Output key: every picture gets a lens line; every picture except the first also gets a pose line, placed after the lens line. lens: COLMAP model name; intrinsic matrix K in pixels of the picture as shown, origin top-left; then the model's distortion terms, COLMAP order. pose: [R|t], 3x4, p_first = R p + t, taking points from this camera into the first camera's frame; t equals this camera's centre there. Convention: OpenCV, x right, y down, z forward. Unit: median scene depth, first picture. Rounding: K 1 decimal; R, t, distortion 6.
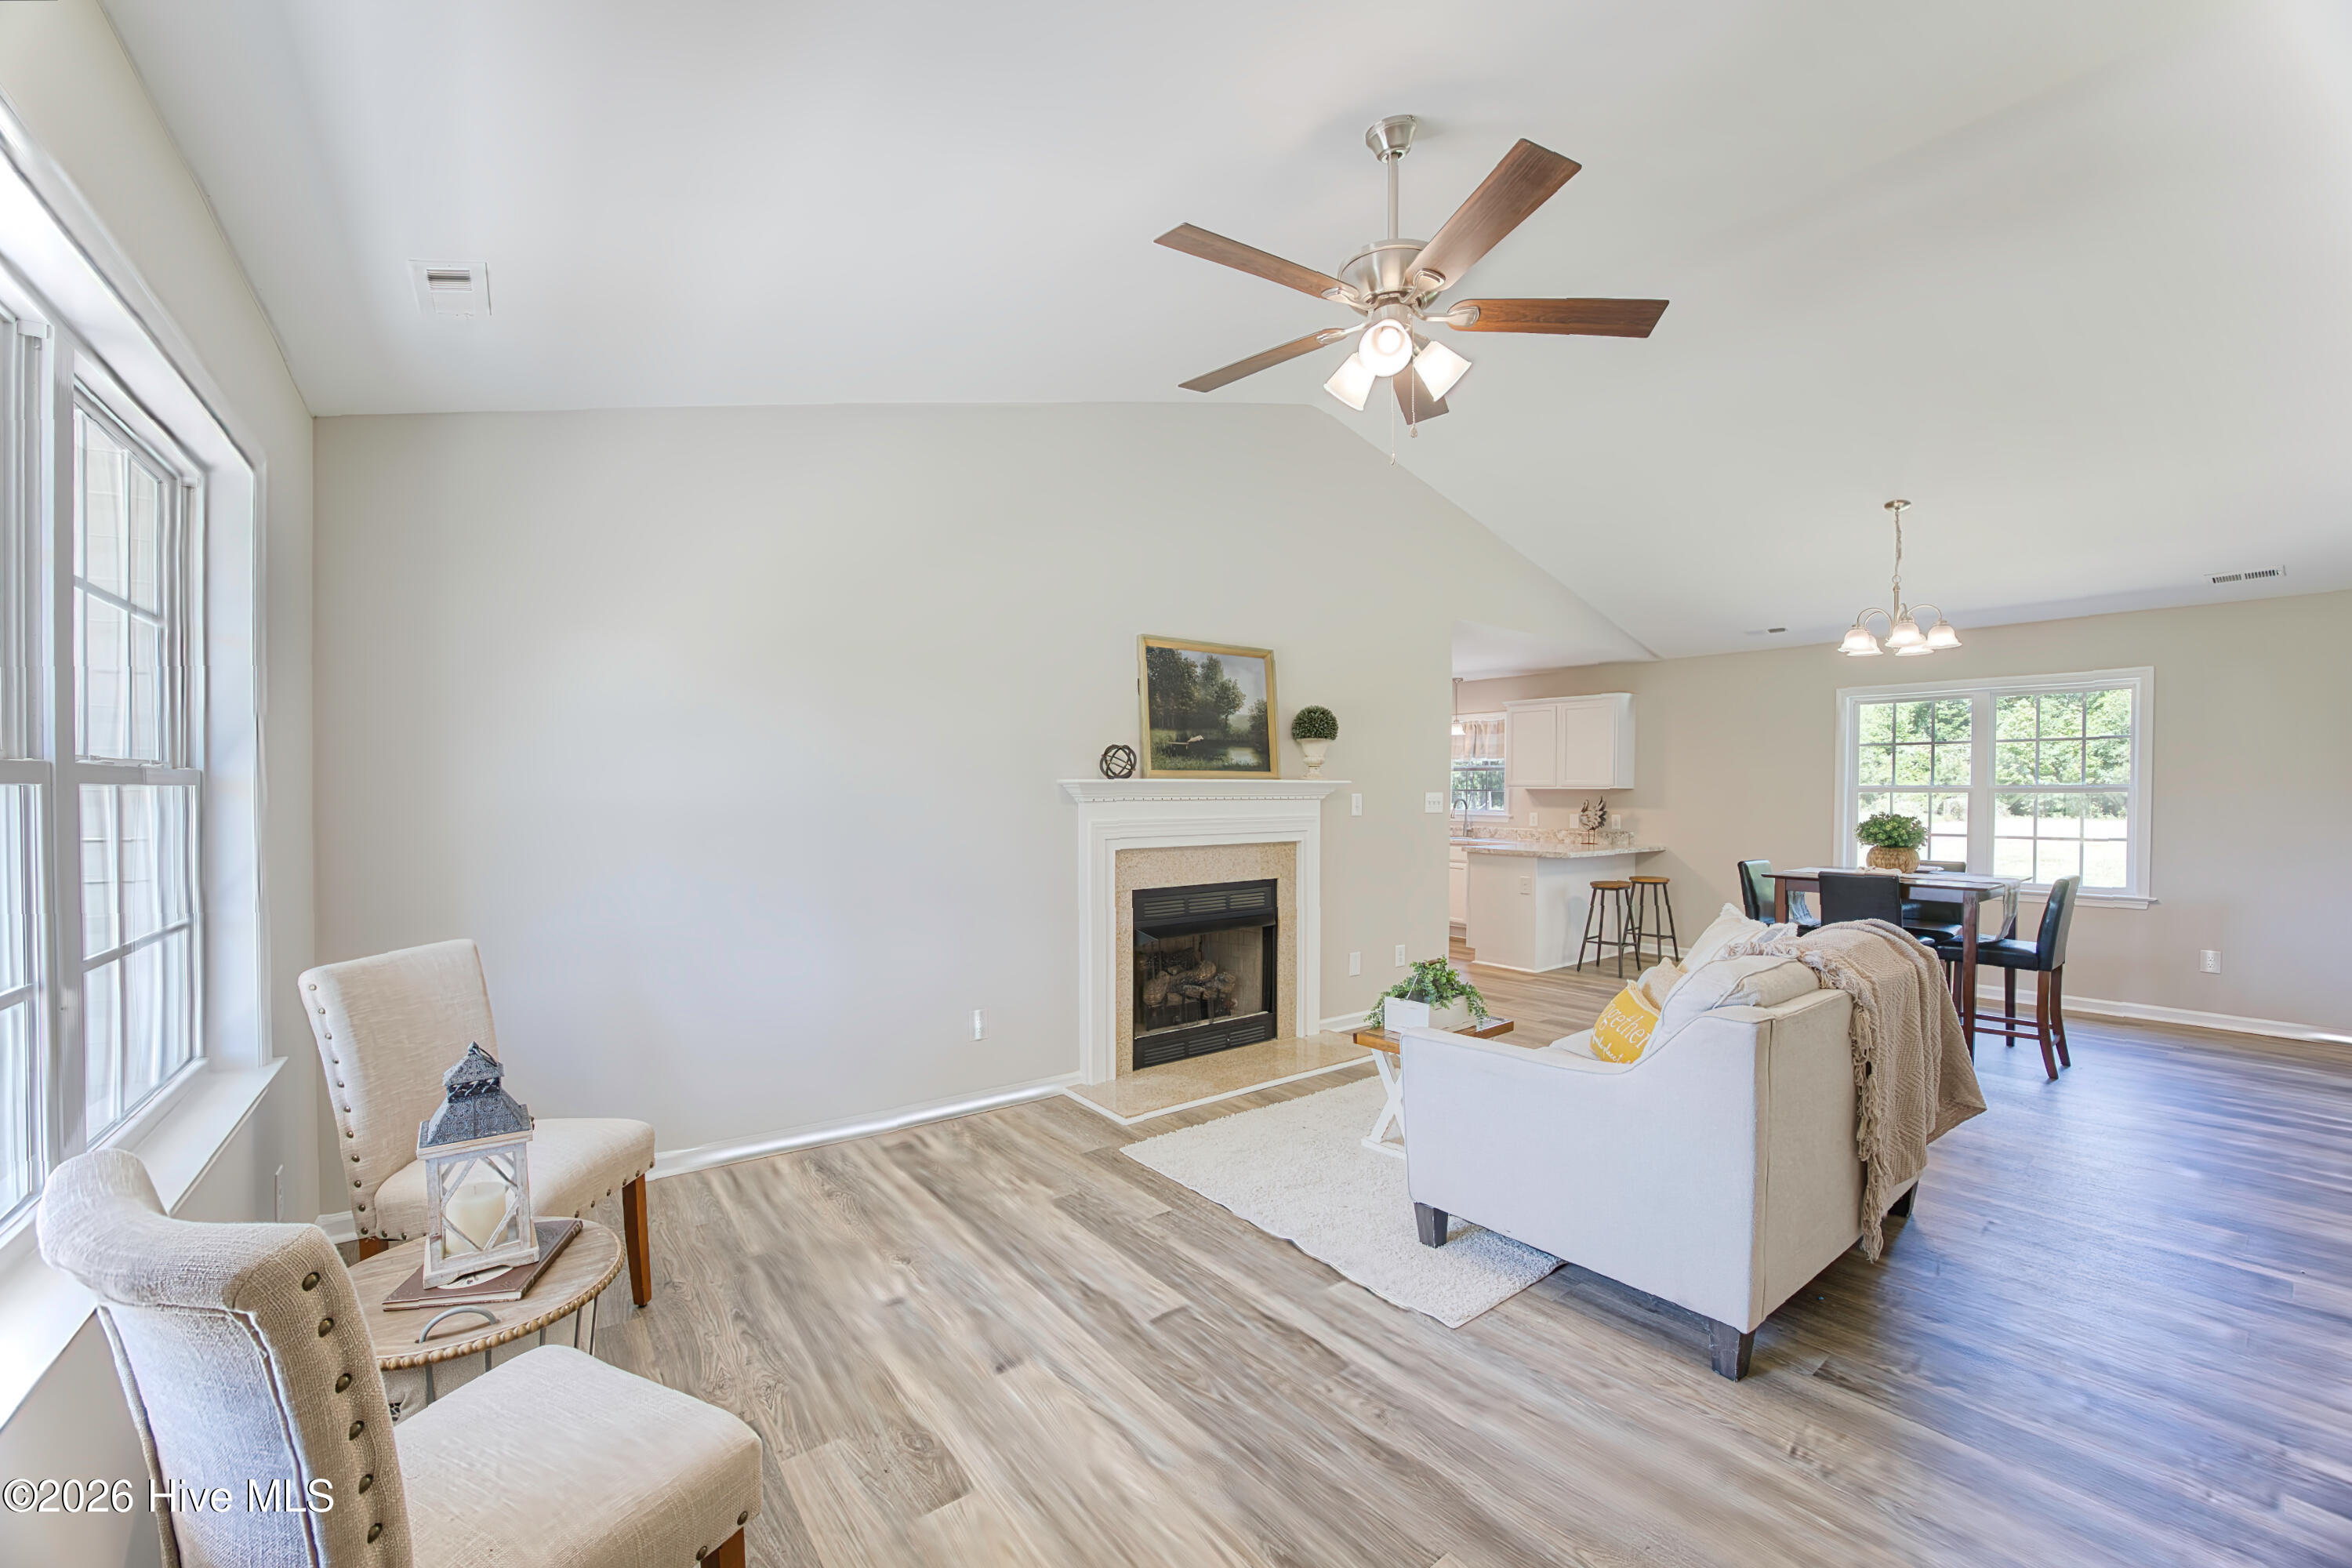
lens RADIAL K [[931.7, 0, 1218.9], [0, 931.7, 750.2], [0, 0, 1]] dist [-0.018543, -0.000364]
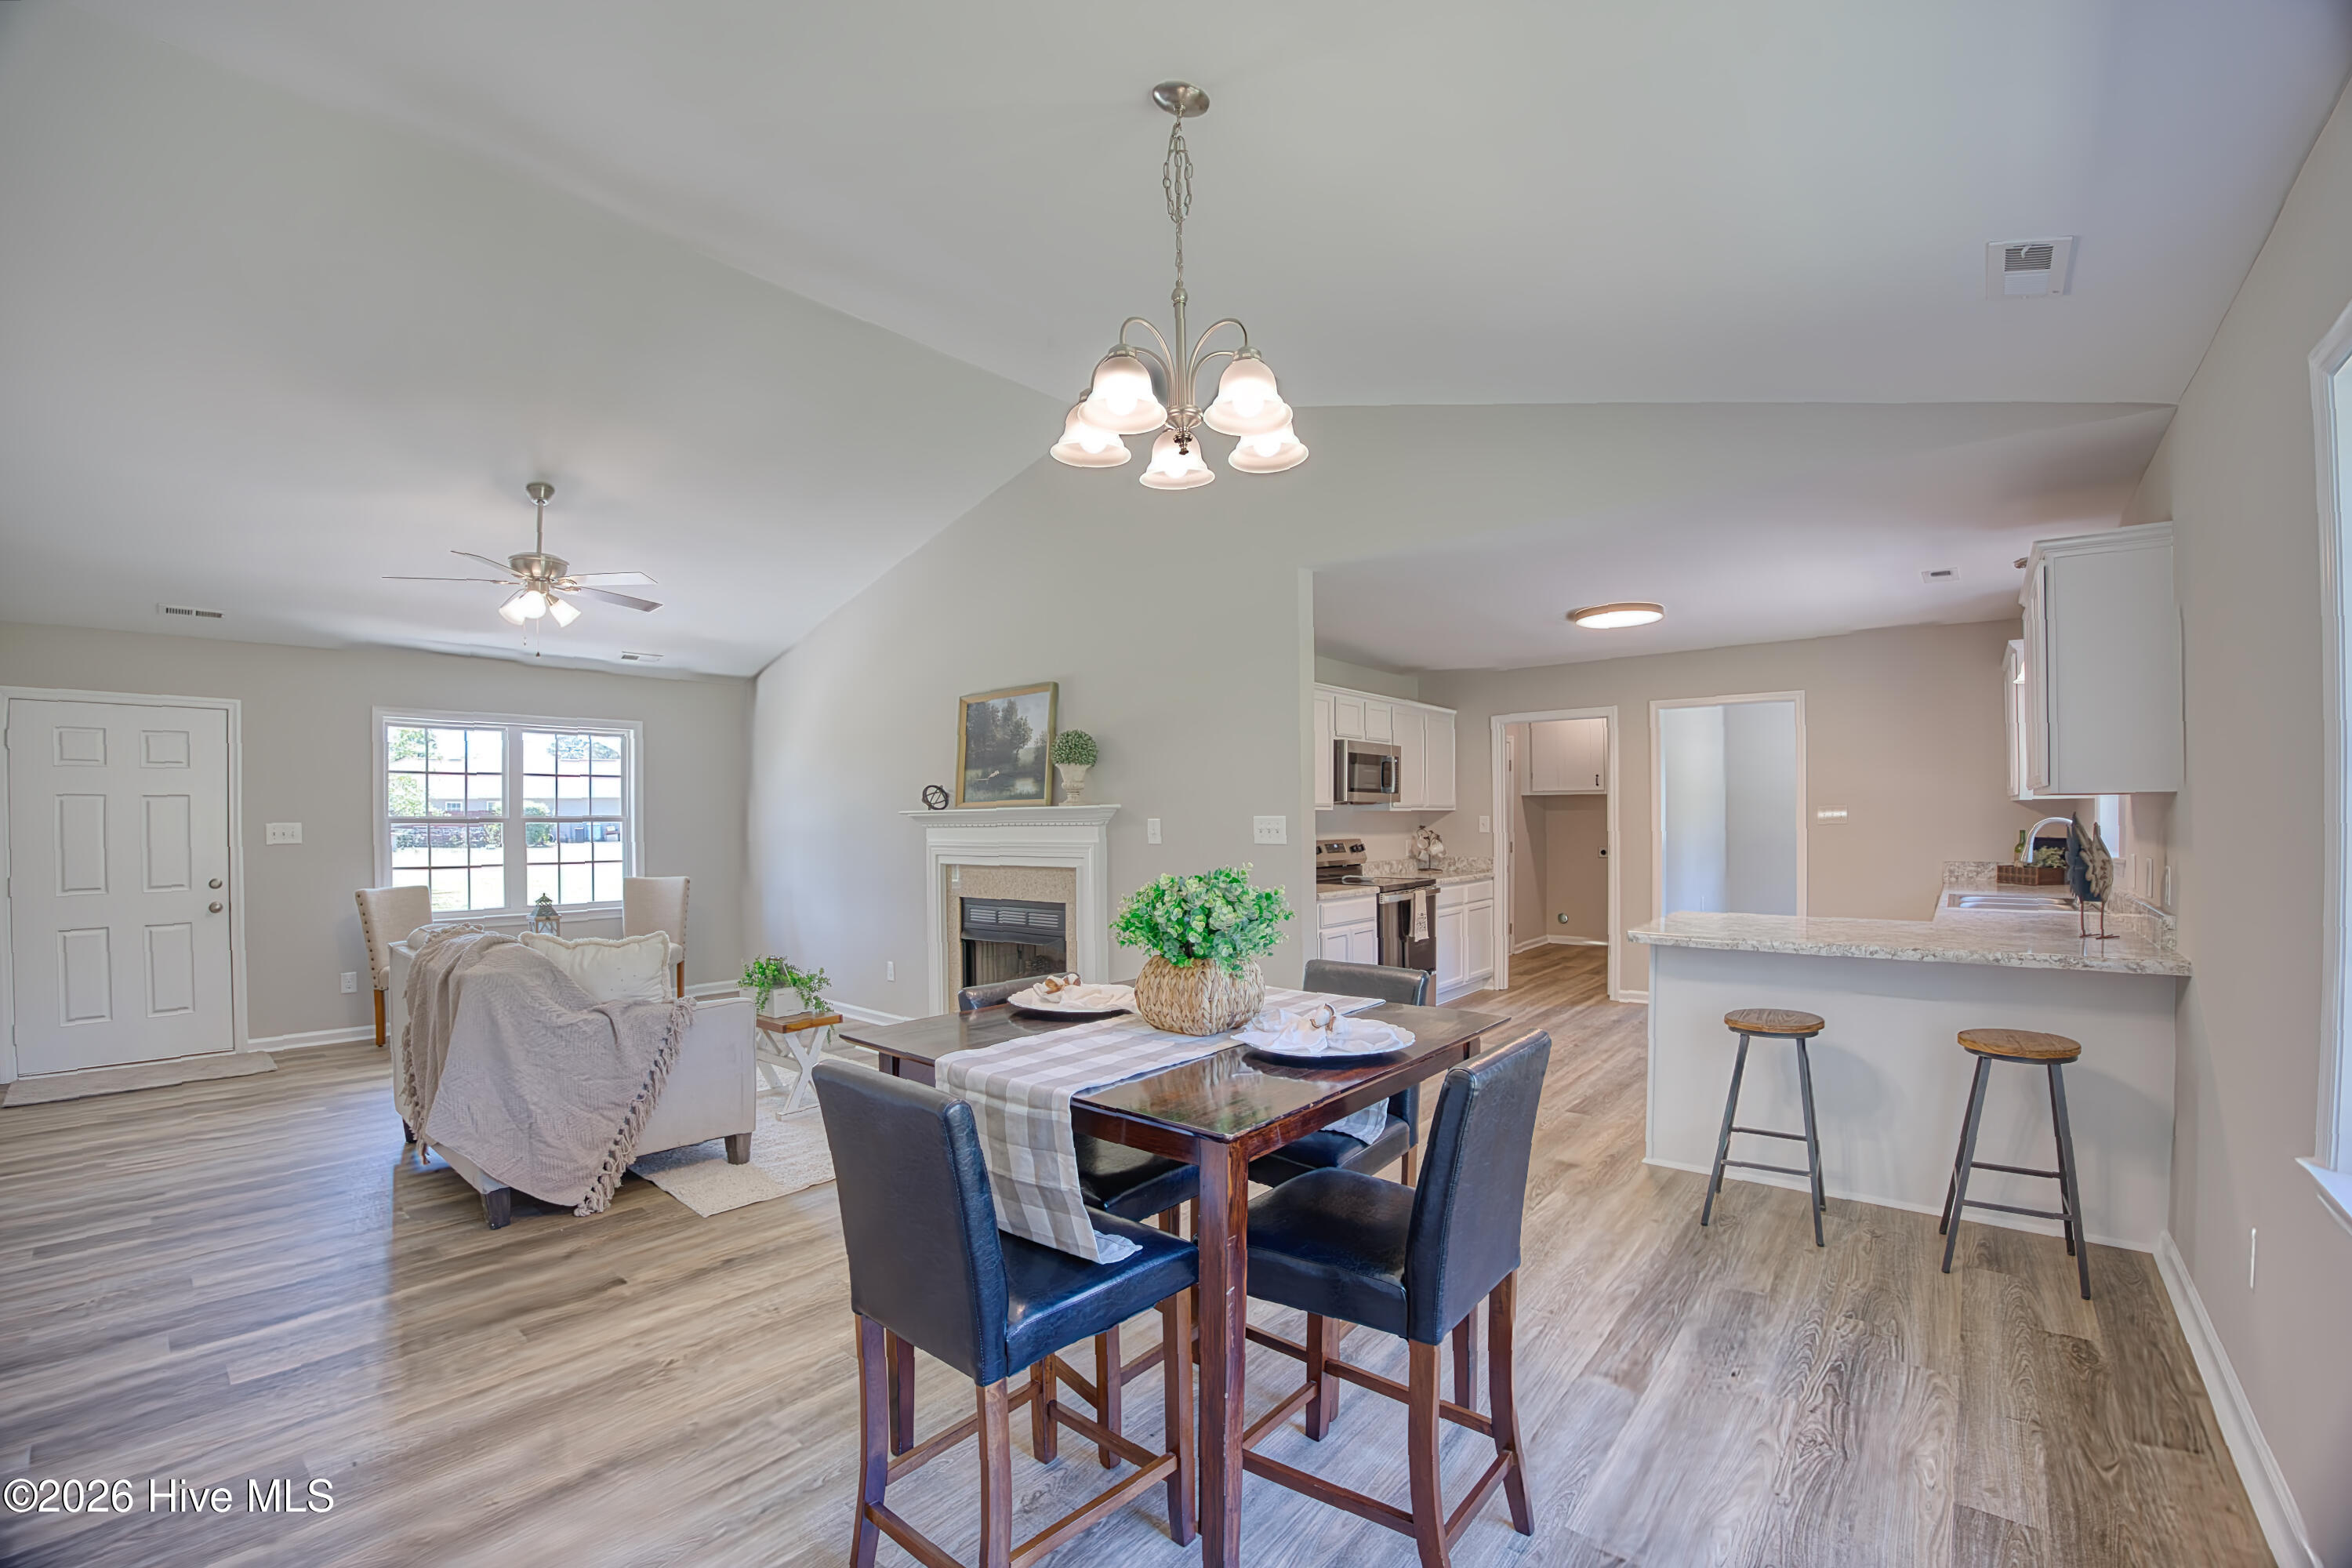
lens RADIAL K [[951.3, 0, 1162.2], [0, 951.3, 809.2], [0, 0, 1]] dist [-0.025191, 0.000384]
pose [[0.179762, -0.018826, -0.983530, 1.182122], [0.055119, 0.998439, -0.009037, 0.054030], [0.982165, -0.052587, 0.180519, 0.986004]]
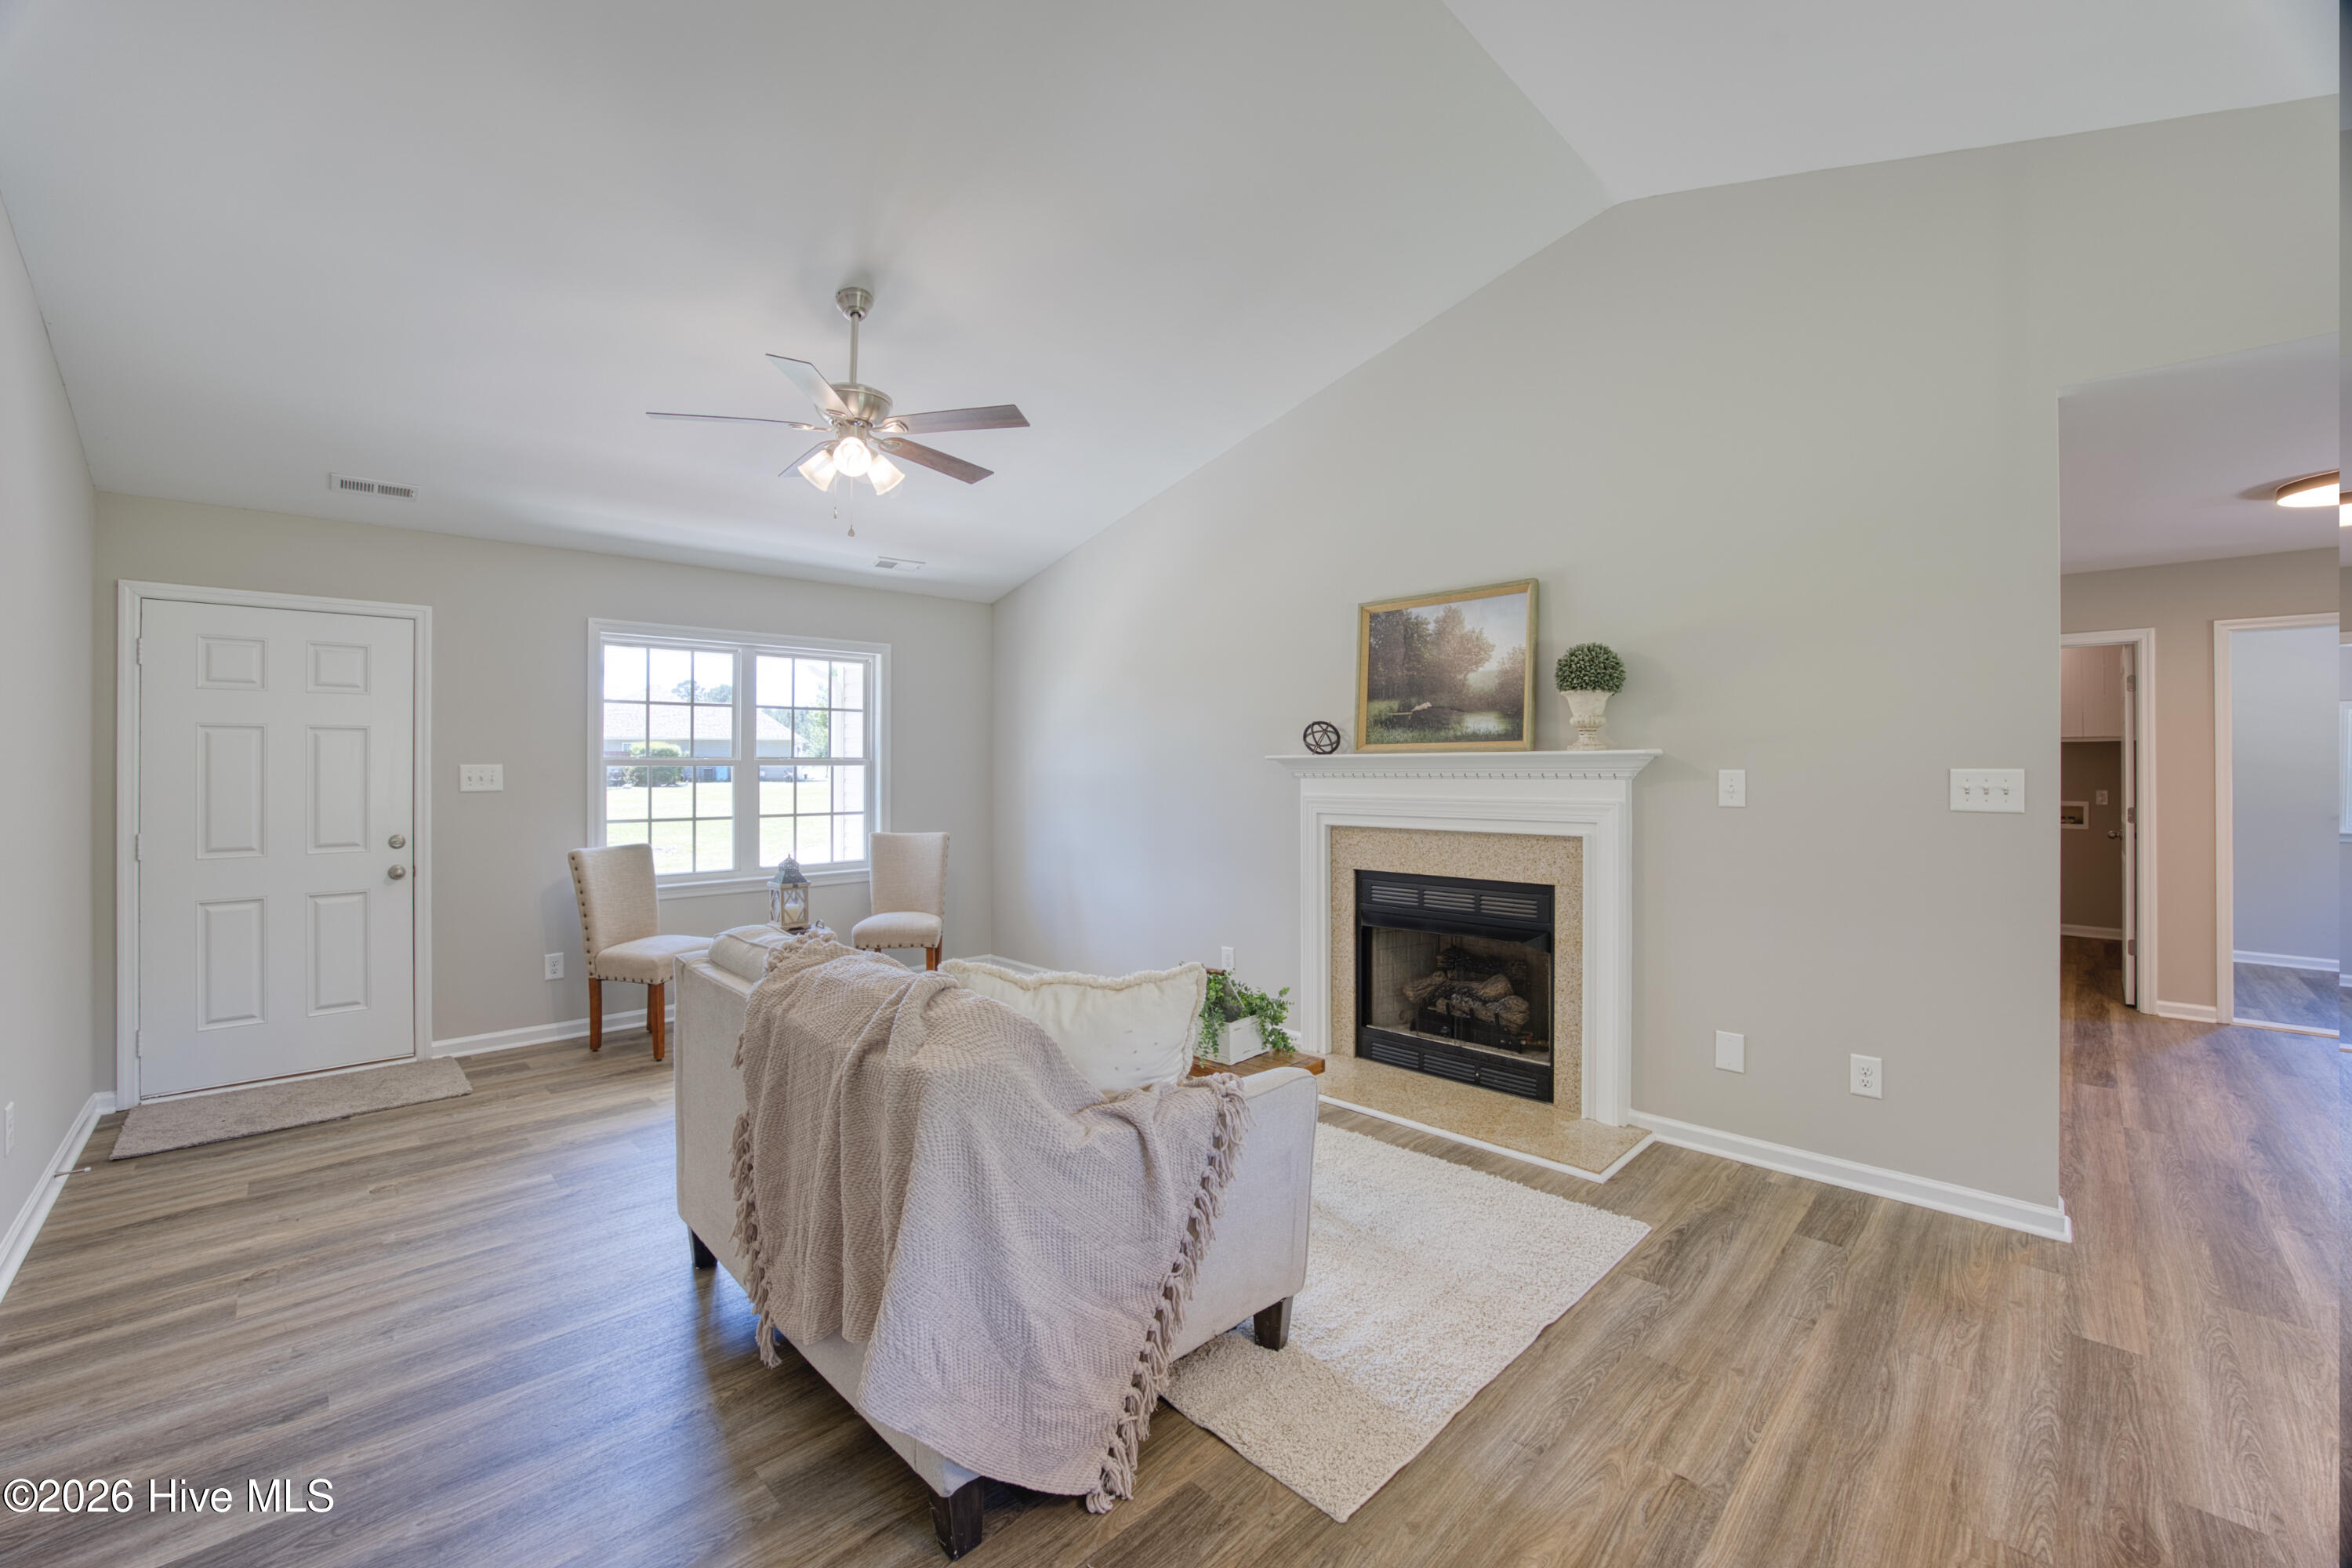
lens RADIAL K [[931.7, 0, 1218.9], [0, 931.7, 750.2], [0, 0, 1]] dist [-0.018543, -0.000364]
pose [[0.128882, -0.026372, -0.991309, 0.803067], [0.044342, 0.998800, -0.020807, 0.037701], [0.990668, -0.041275, 0.129896, 0.697479]]
